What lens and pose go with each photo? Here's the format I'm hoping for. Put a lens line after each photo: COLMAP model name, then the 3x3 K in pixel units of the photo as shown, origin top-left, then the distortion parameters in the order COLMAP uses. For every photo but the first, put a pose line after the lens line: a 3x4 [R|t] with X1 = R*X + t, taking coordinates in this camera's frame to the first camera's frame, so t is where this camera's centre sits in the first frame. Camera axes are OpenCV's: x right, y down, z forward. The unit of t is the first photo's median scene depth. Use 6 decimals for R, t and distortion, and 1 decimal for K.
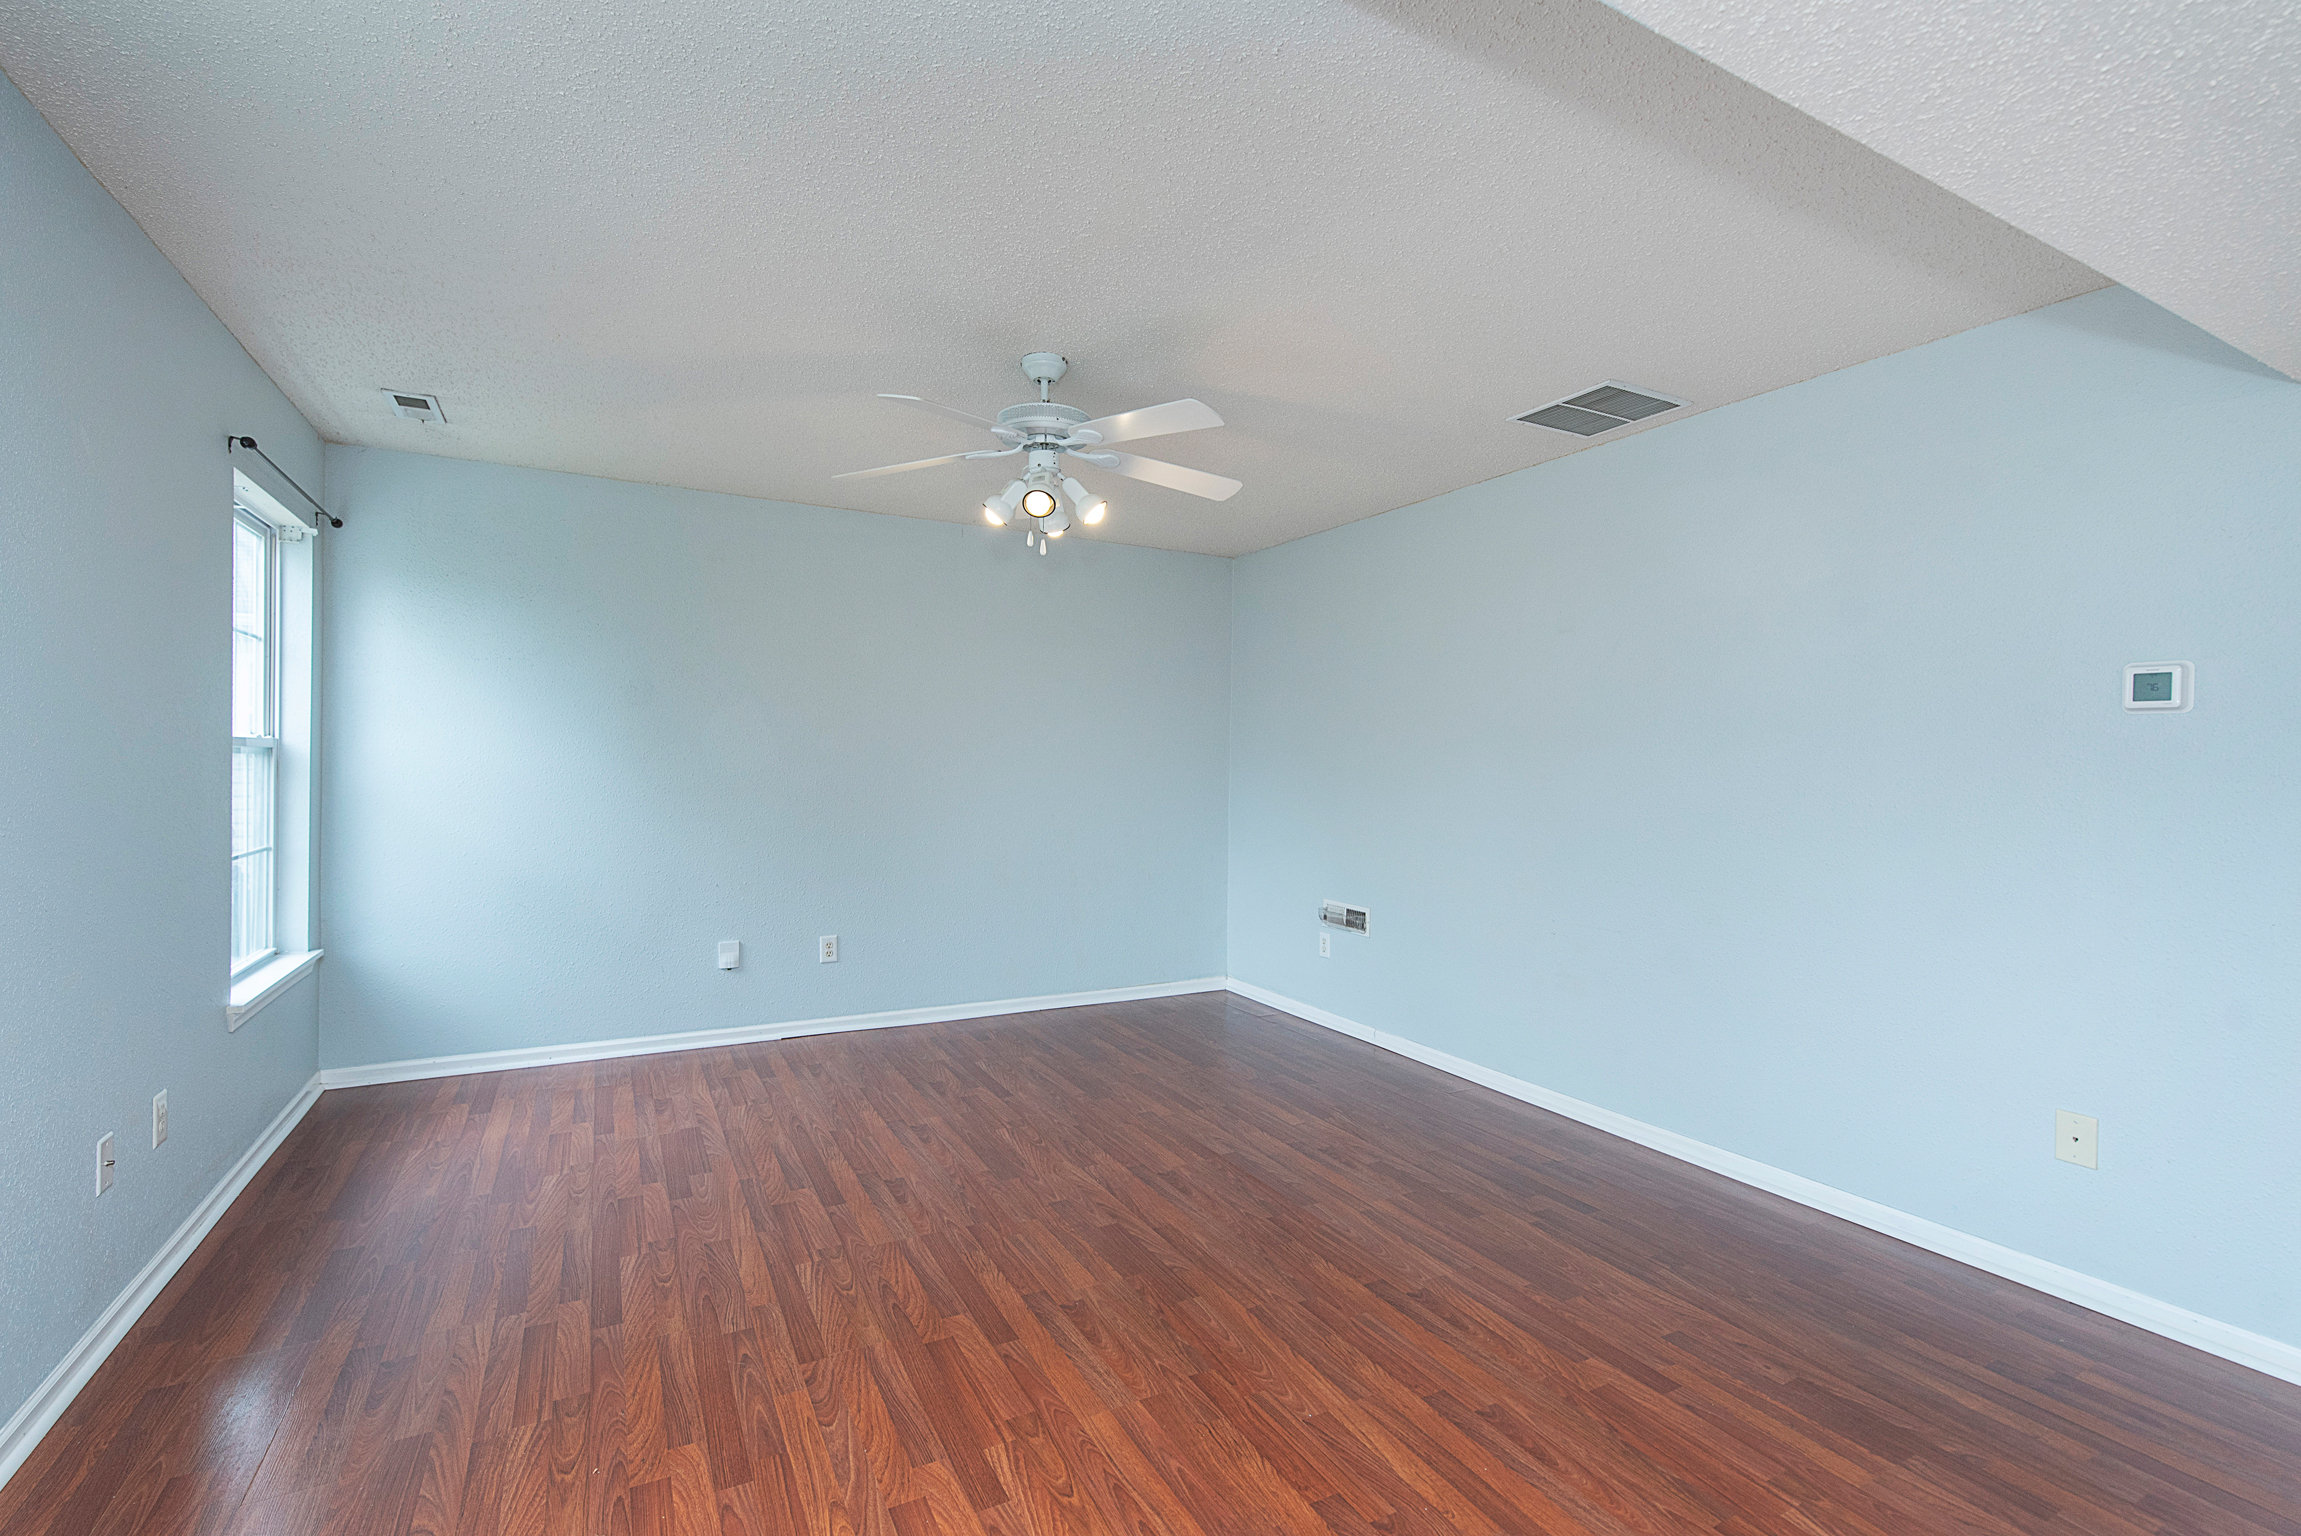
lens RADIAL K [[999.3, 0, 1149.6], [0, 999.3, 767.8], [0, 0, 1]] dist [0.005008, -0.001409]
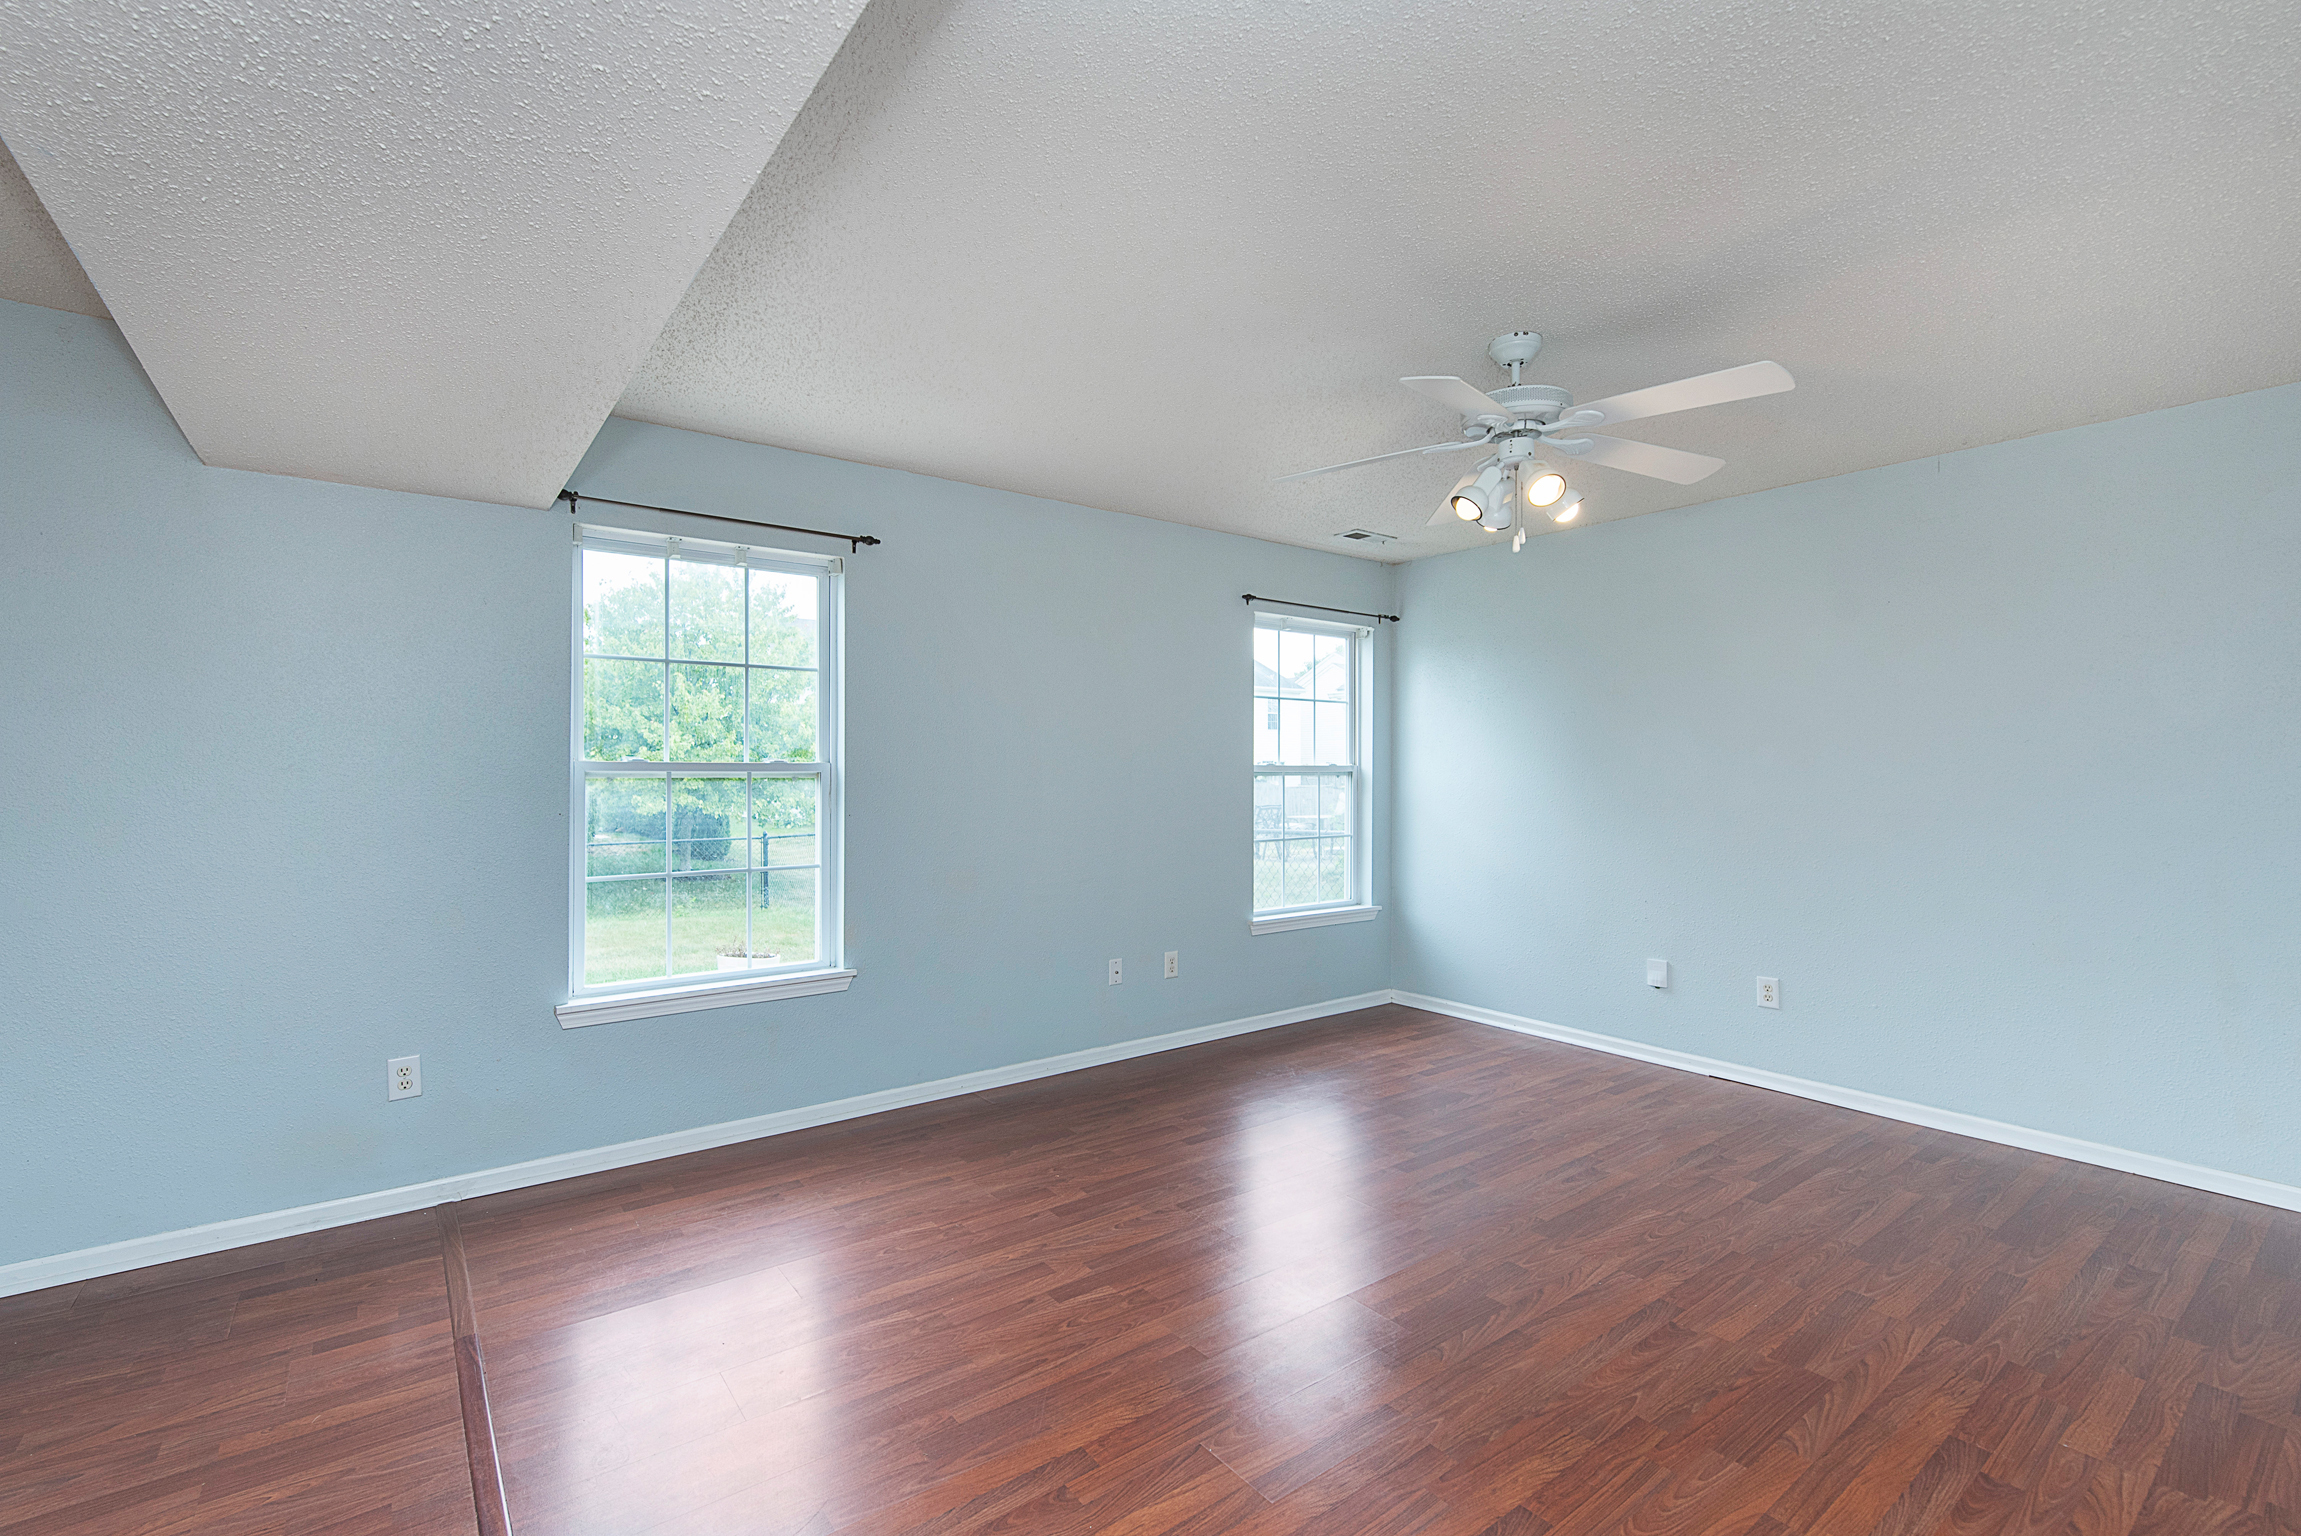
lens RADIAL K [[999.3, 0, 1135.4], [0, 999.3, 782.8], [0, 0, 1]] dist [0.005008, -0.001409]
pose [[0.151822, -0.003908, -0.988400, 0.998497], [-0.003331, 0.999984, -0.004466, 0.010466], [0.988402, 0.003970, 0.151806, 0.707796]]
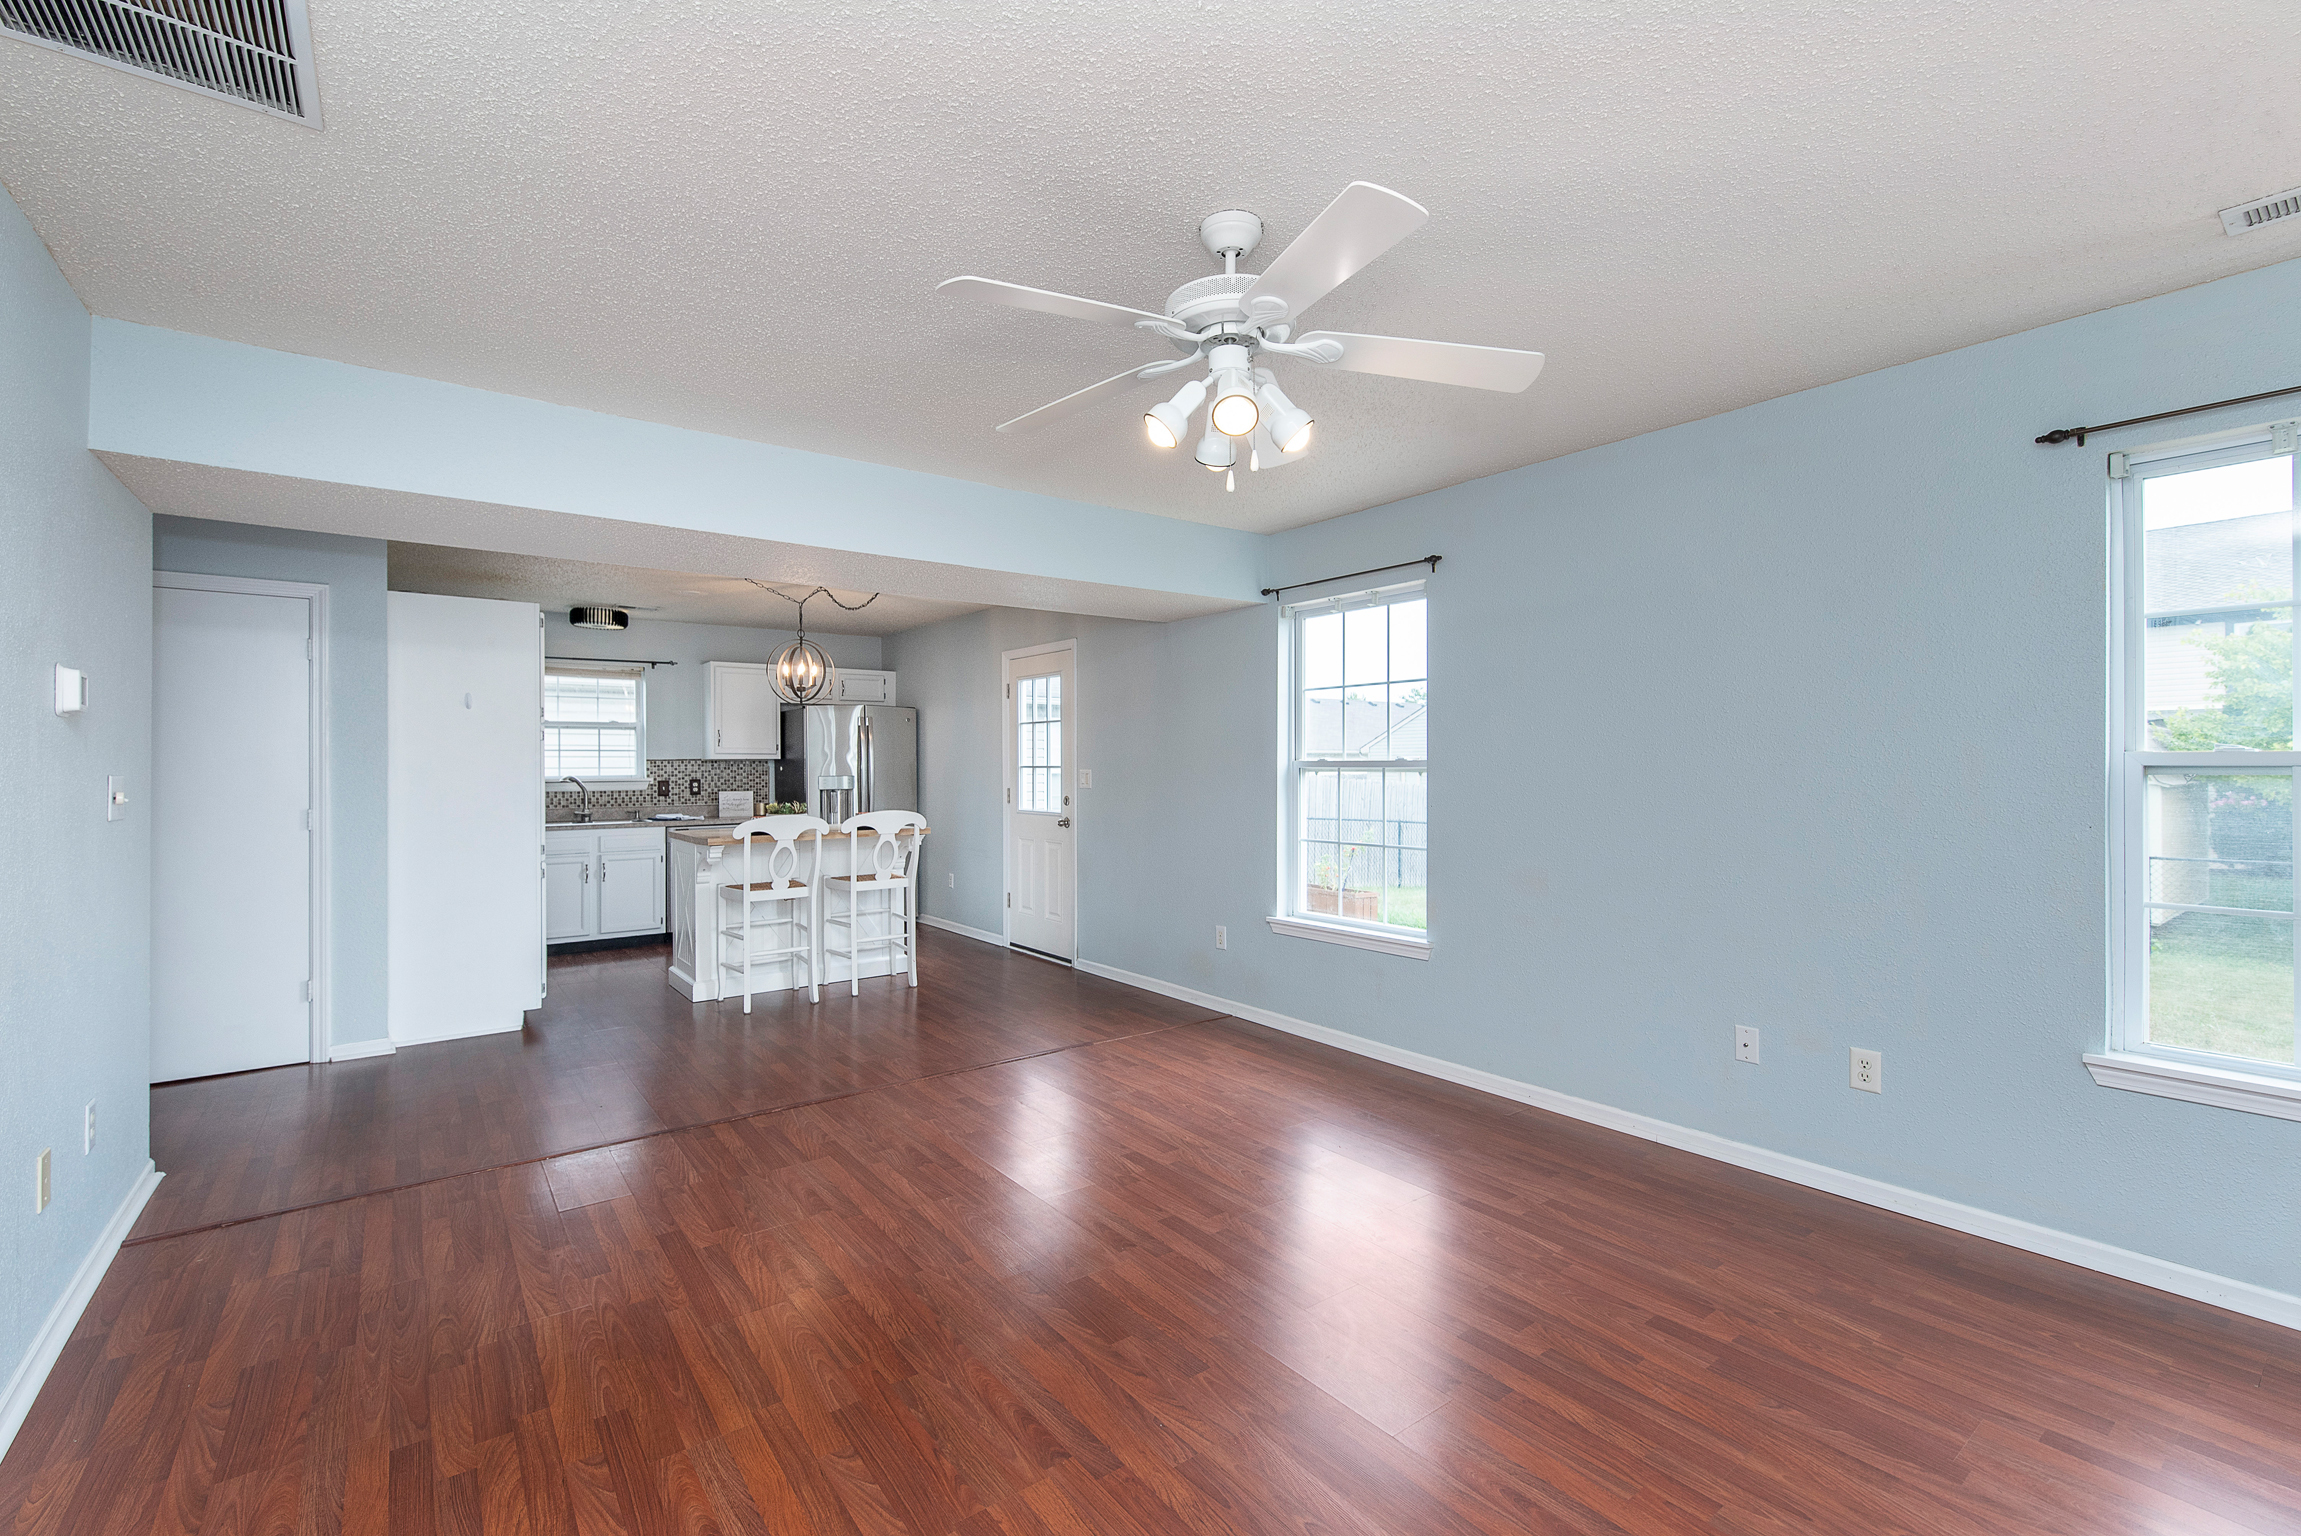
lens RADIAL K [[999.3, 0, 1158.2], [0, 999.3, 754.2], [0, 0, 1]] dist [0.005008, -0.001409]
pose [[-0.987637, -0.013801, -0.156149, 0.081397], [-0.011849, 0.999840, -0.013424, -0.017809], [0.156309, -0.011408, -0.987642, 2.337284]]
